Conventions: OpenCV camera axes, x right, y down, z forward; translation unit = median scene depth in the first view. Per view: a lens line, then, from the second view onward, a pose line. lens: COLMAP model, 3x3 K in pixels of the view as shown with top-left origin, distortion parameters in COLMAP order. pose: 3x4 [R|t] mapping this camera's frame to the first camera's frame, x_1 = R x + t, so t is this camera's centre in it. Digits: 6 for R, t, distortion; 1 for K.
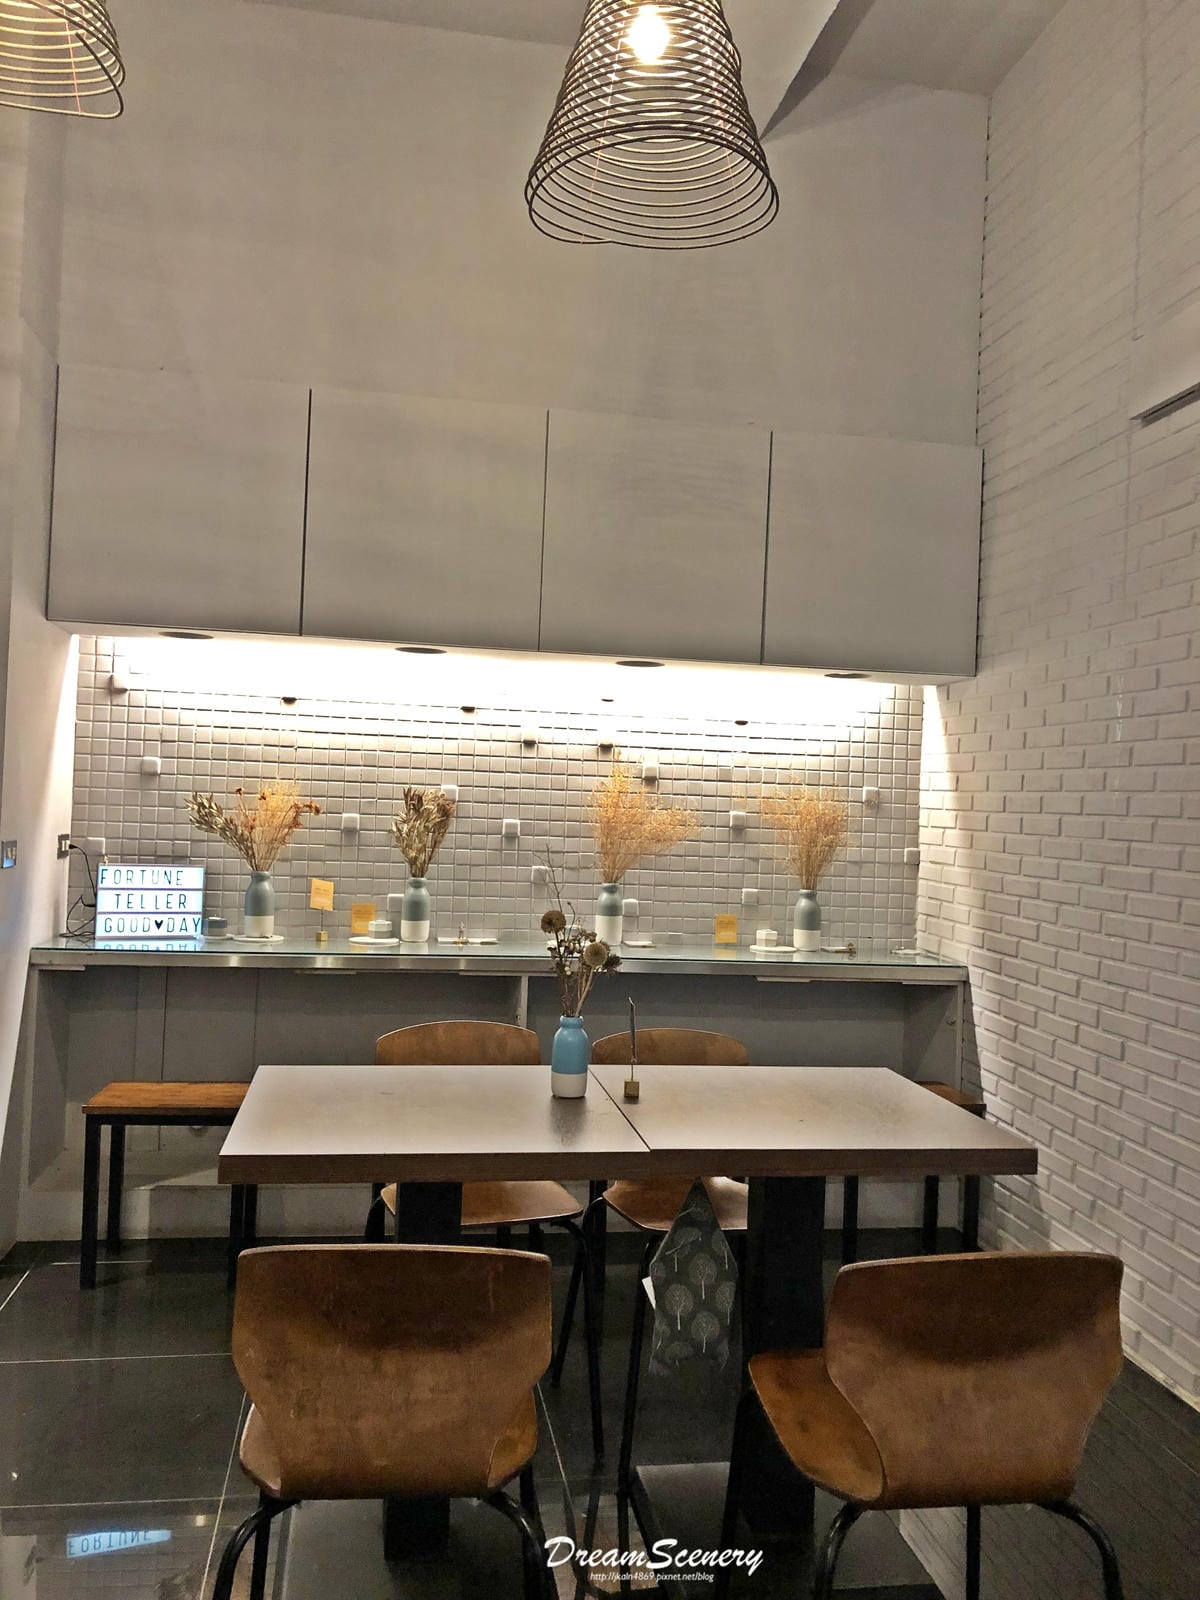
lens RADIAL K [[1286.2, 0, 600.0], [0, 1286.2, 800.0], [0, 0, 1]] dist [0.082724, -0.137642]
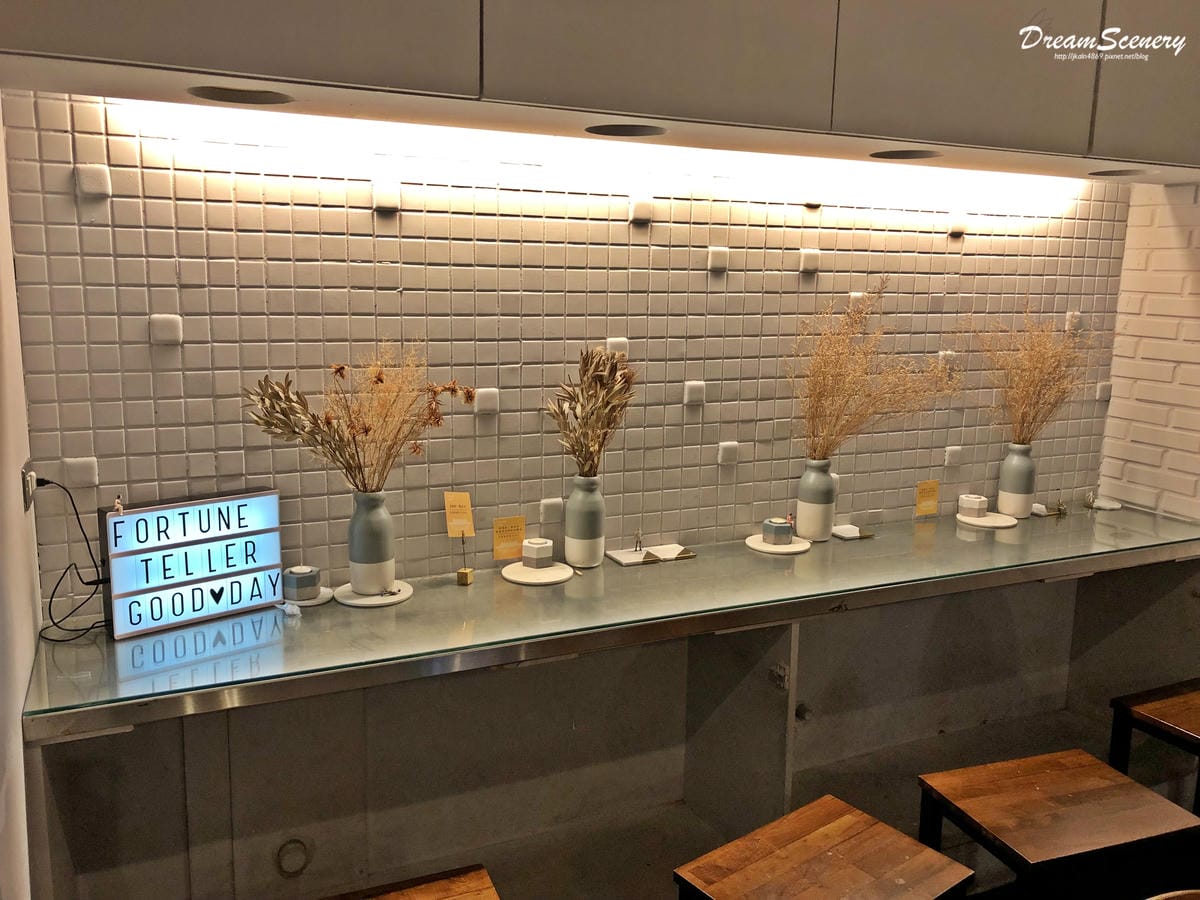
lens RADIAL K [[964.6, 0, 584.2], [0, 964.6, 456.2], [0, 0, 1]] dist [0.082724, -0.137642]
pose [[0.960179, -0.074262, 0.269337, -0.288480], [0.020218, 0.979969, 0.198121, -0.053807], [-0.278654, -0.184786, 0.942447, 0.526005]]
